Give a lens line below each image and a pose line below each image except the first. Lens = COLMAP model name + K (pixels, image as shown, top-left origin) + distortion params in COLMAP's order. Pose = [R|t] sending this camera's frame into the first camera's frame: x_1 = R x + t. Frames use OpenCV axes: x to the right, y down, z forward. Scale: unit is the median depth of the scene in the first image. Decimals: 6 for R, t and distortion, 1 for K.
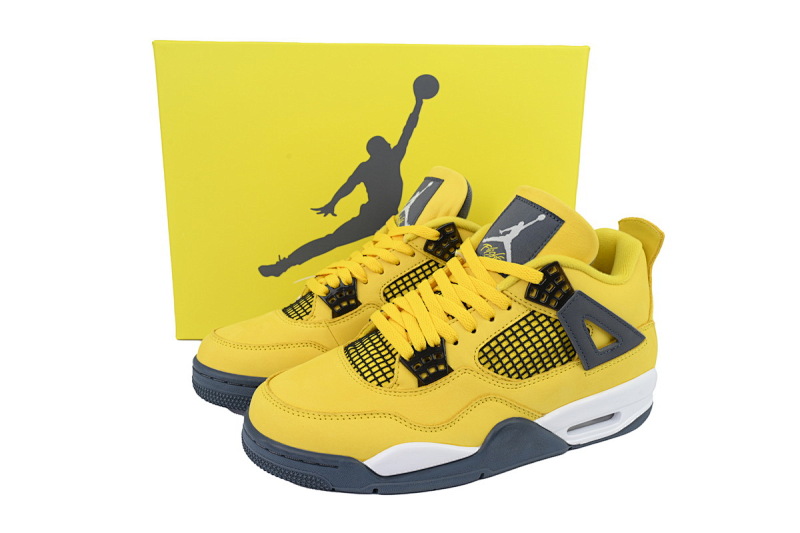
lens RADIAL K [[678.6, 0, 400.0], [0, 678.6, 266.5], [0, 0, 1]] dist [0.004177, 0.001846]
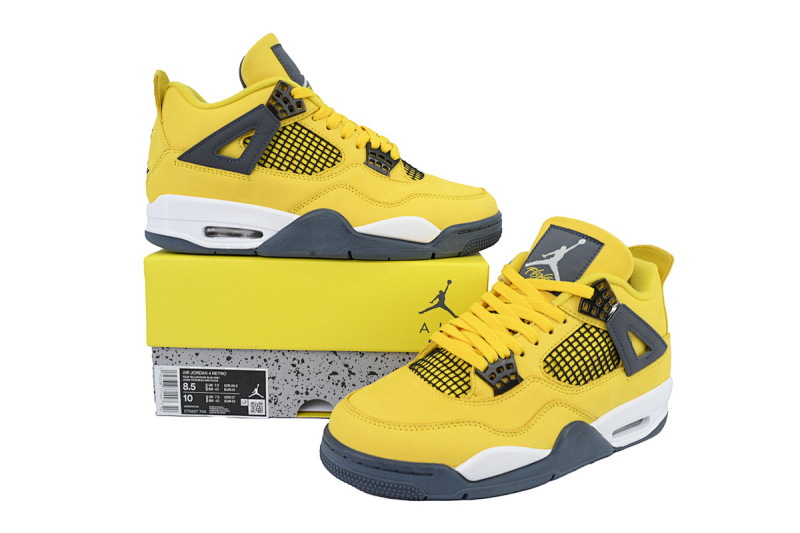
lens RADIAL K [[678.6, 0, 400.0], [0, 678.6, 266.5], [0, 0, 1]] dist [0.004177, 0.001846]
pose [[0.984661, -0.018379, 0.173508, -0.296966], [0.035173, 0.994930, -0.094219, 0.067024], [-0.170897, 0.098876, 0.980315, -0.051778]]
